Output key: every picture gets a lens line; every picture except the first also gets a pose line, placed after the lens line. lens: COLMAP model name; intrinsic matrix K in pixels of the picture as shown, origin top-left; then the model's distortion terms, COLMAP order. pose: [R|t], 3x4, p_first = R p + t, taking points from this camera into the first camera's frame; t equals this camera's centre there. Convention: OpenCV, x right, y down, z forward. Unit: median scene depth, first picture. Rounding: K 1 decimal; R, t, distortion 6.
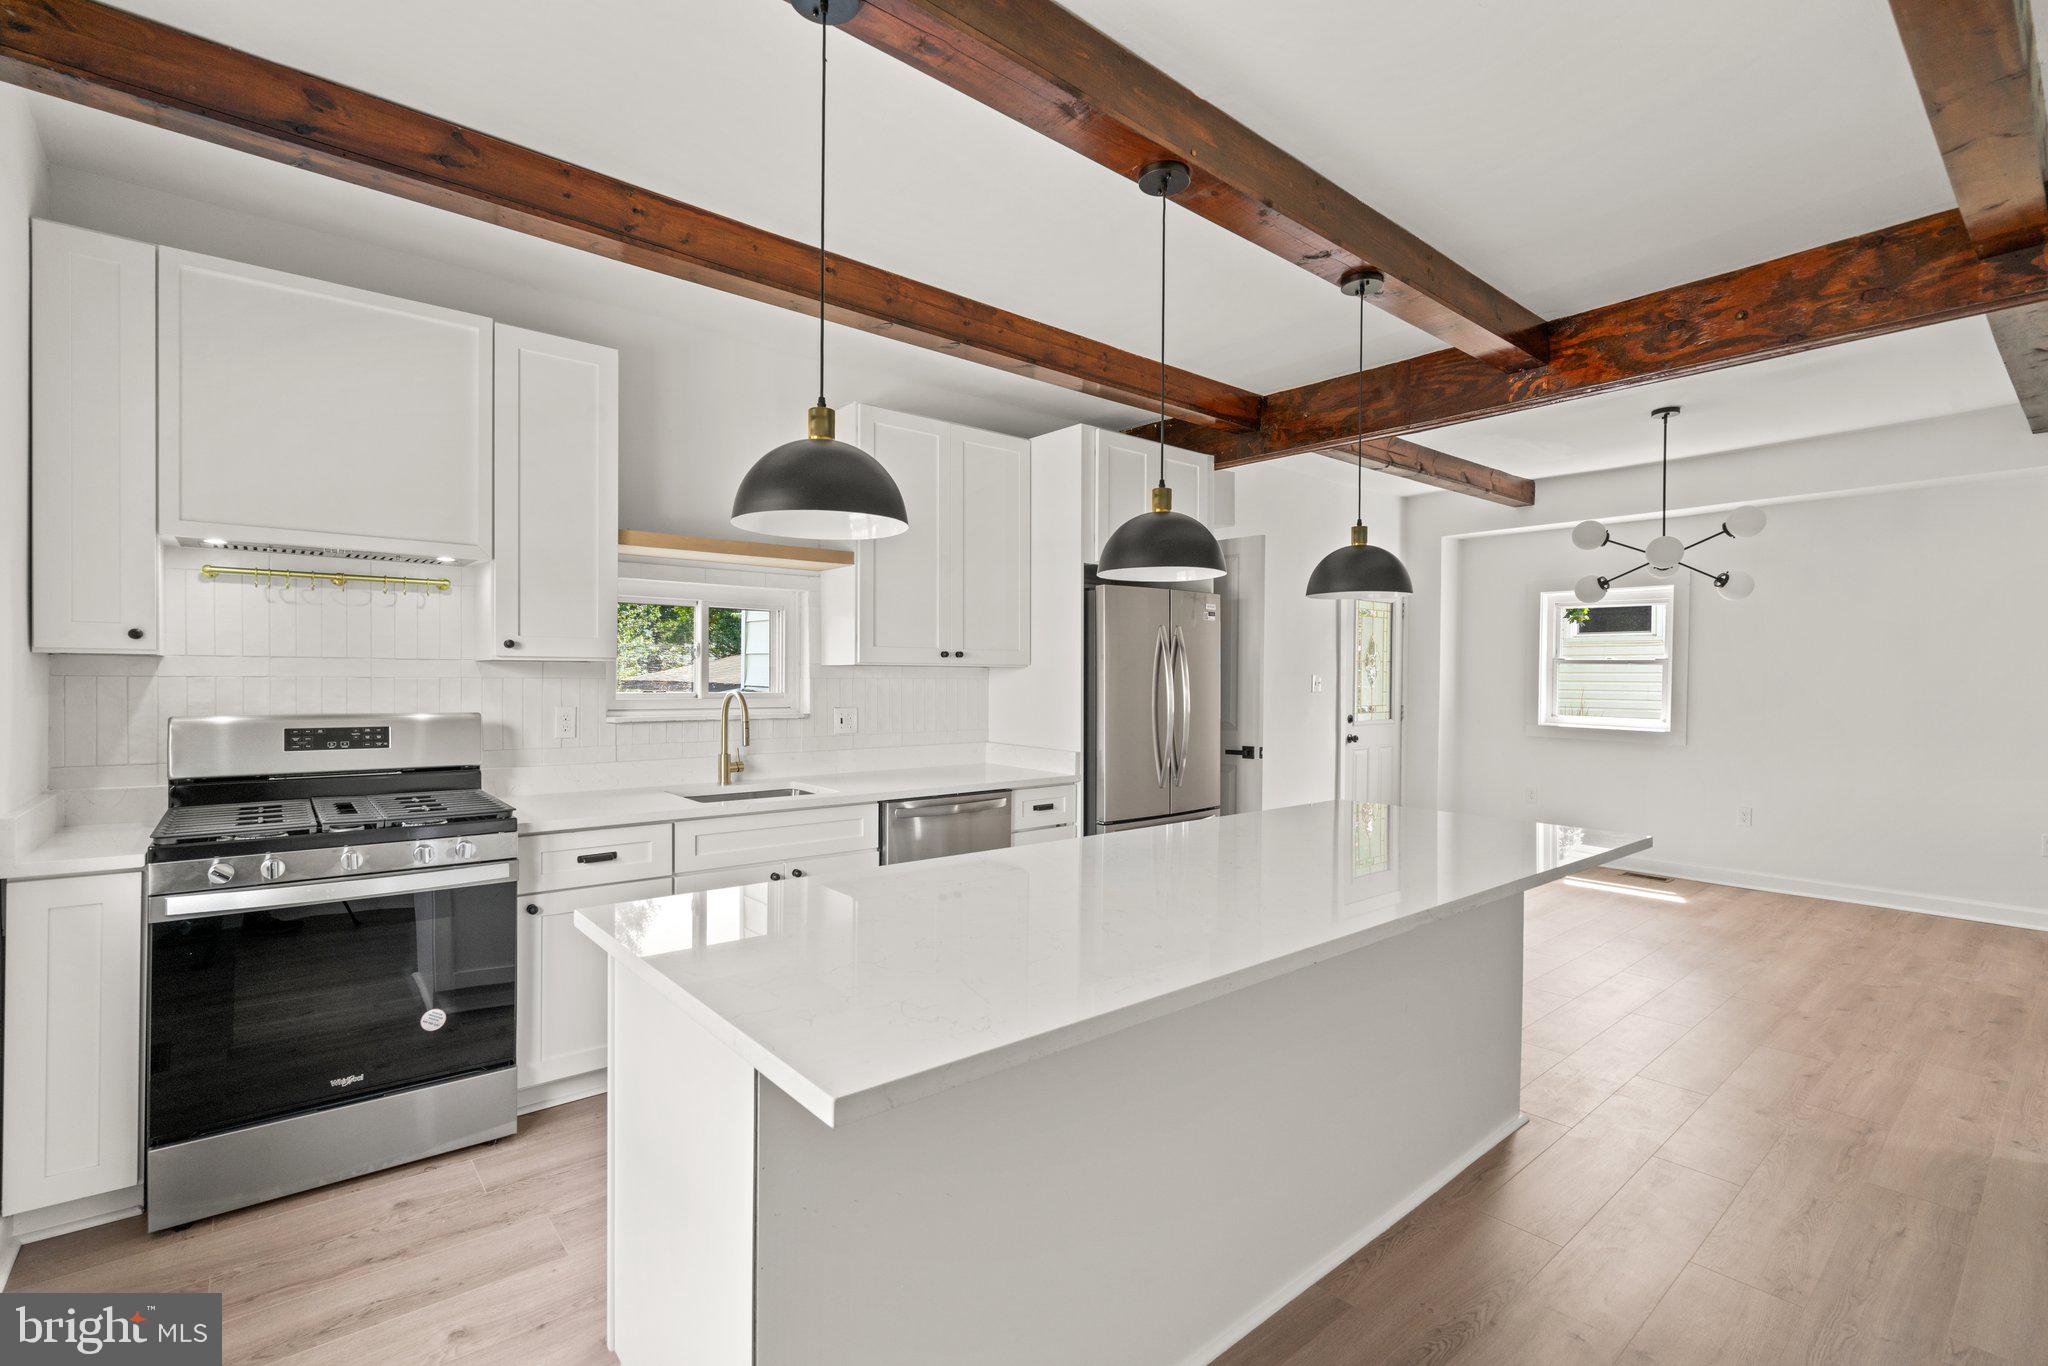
lens RADIAL K [[929.7, 0, 1024.0], [0, 929.7, 683.0], [0, 0, 1]] dist [0.001641, 0.000720]
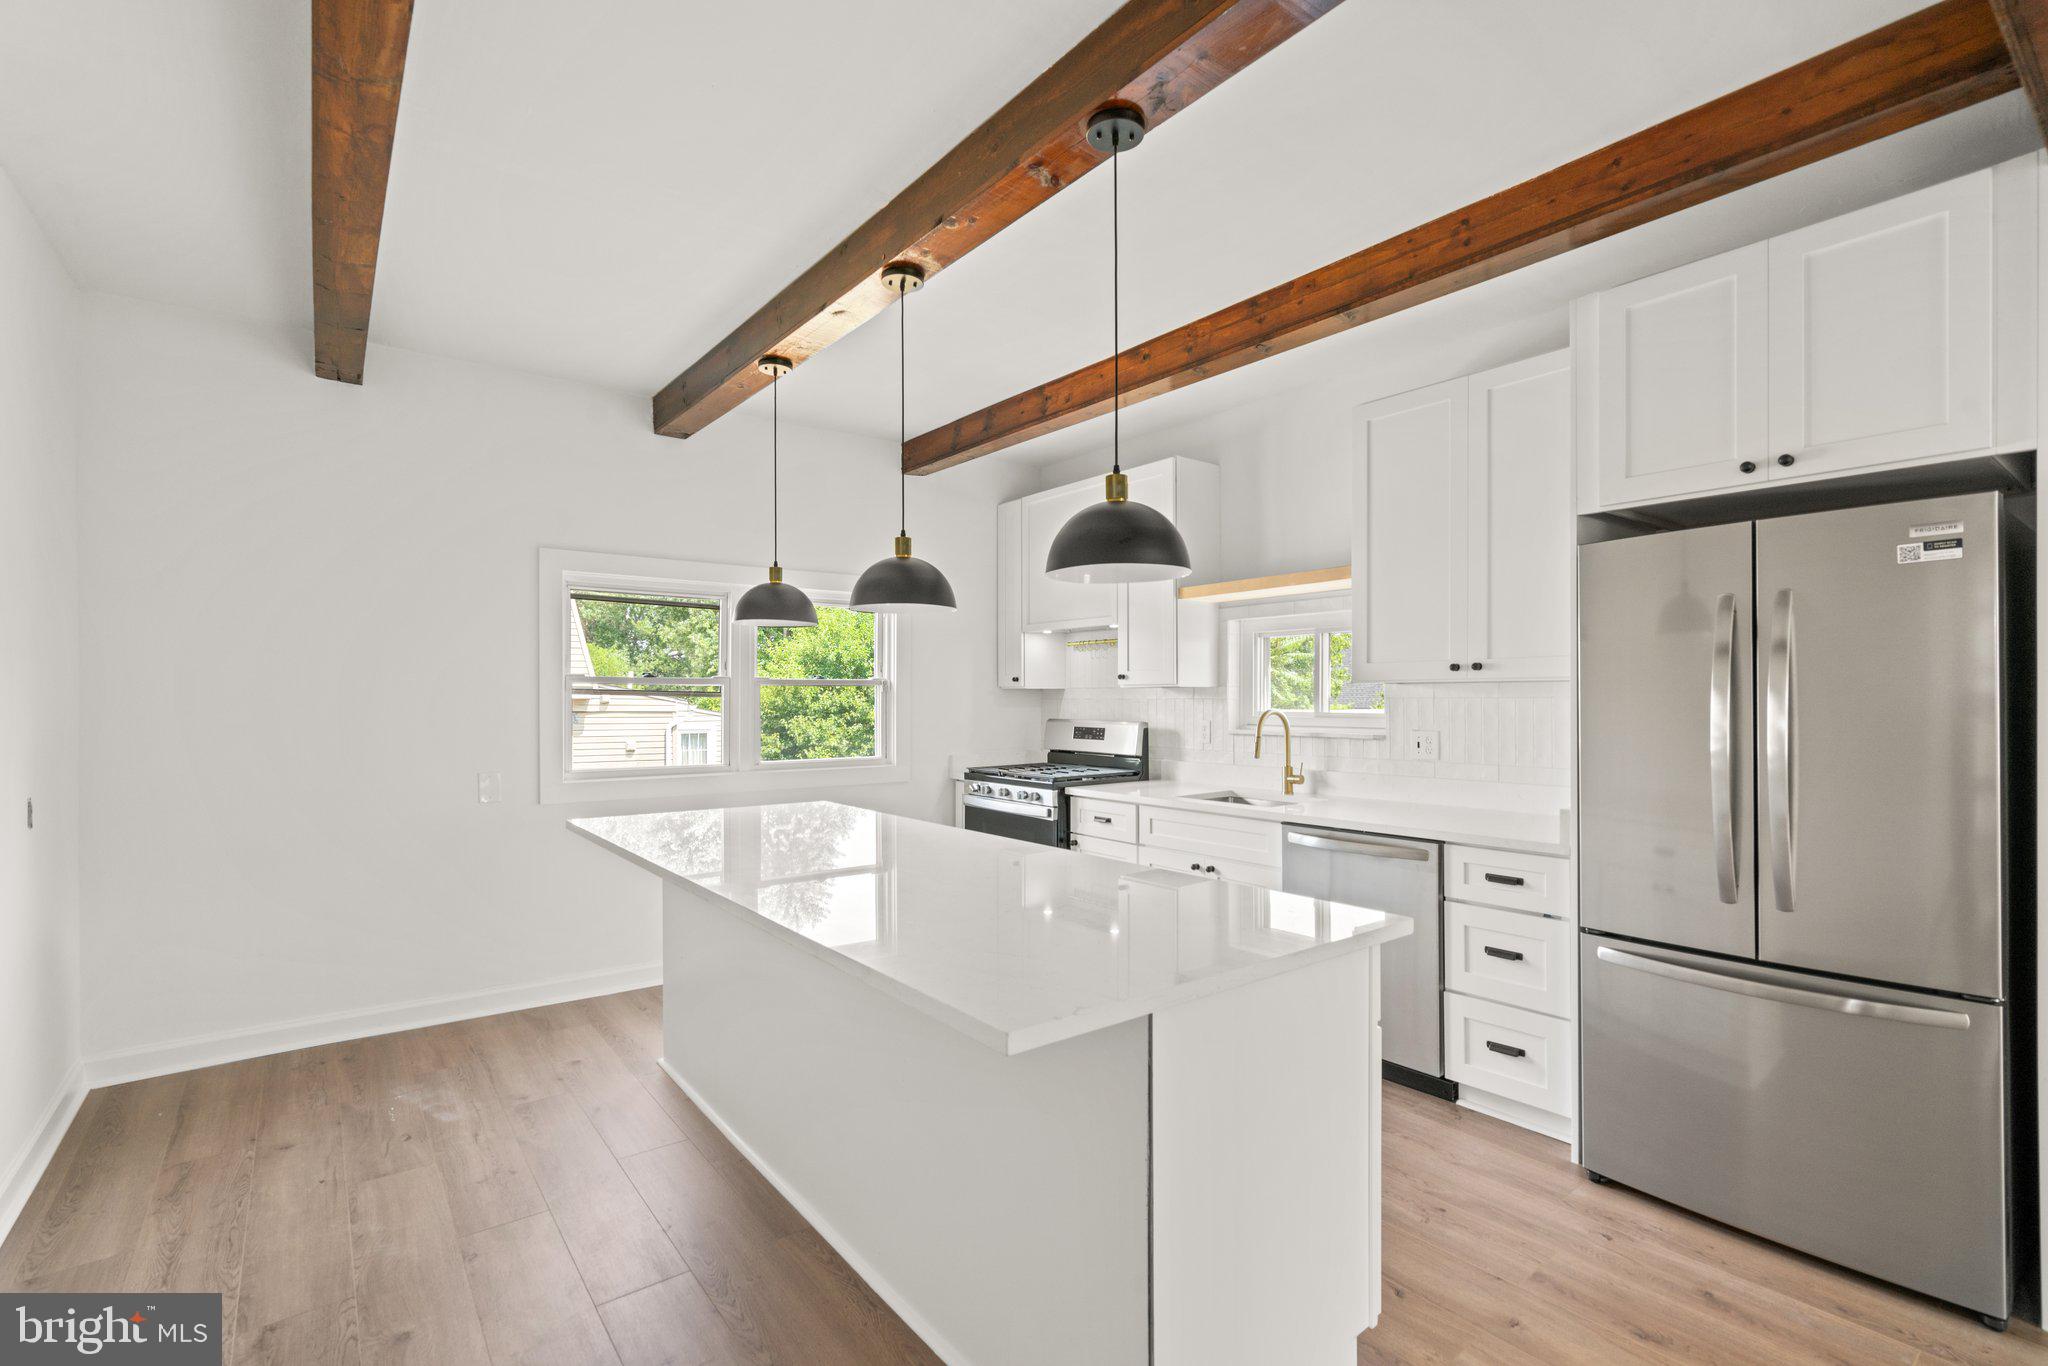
lens RADIAL K [[930.2, 0, 1023.3], [0, 930.2, 696.3], [0, 0, 1]] dist [-0.000667, 0.000922]
pose [[-0.040685, -0.009061, -0.999131, 0.990723], [-0.005501, 0.999946, -0.008844, 0.004446], [0.999157, 0.005136, -0.040732, 0.893089]]
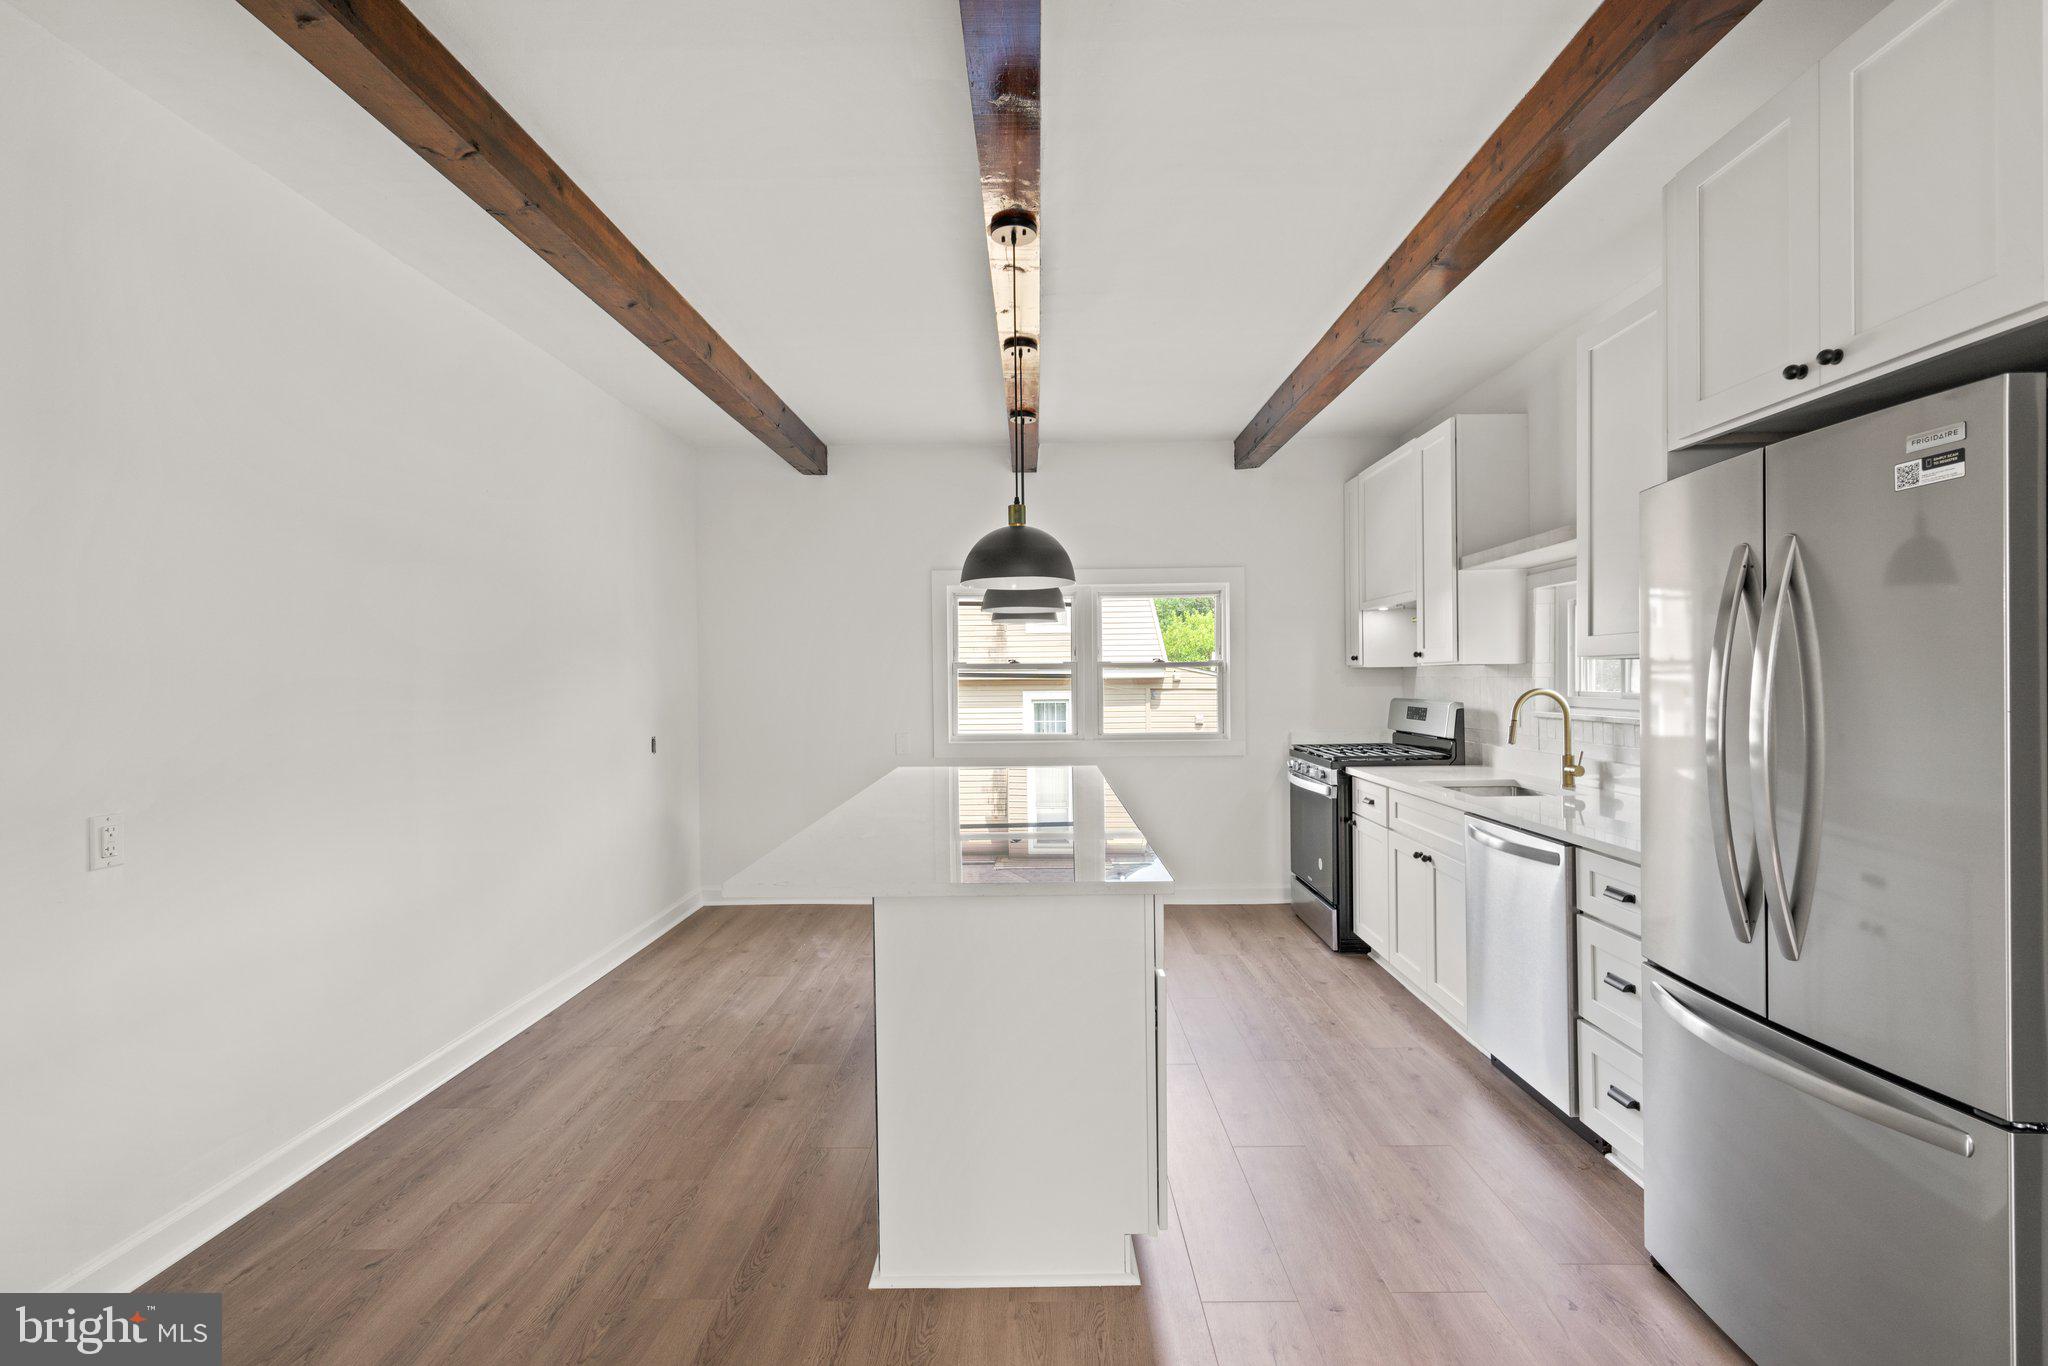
lens RADIAL K [[926.1, 0, 1017.2], [0, 926.1, 679.6], [0, 0, 1]] dist [-0.003863, 0.000044]
pose [[-0.658825, 0.001214, -0.752295, 0.953039], [0.001609, 0.999999, 0.000204, -0.004013], [0.752295, -0.001076, -0.658826, 1.474090]]
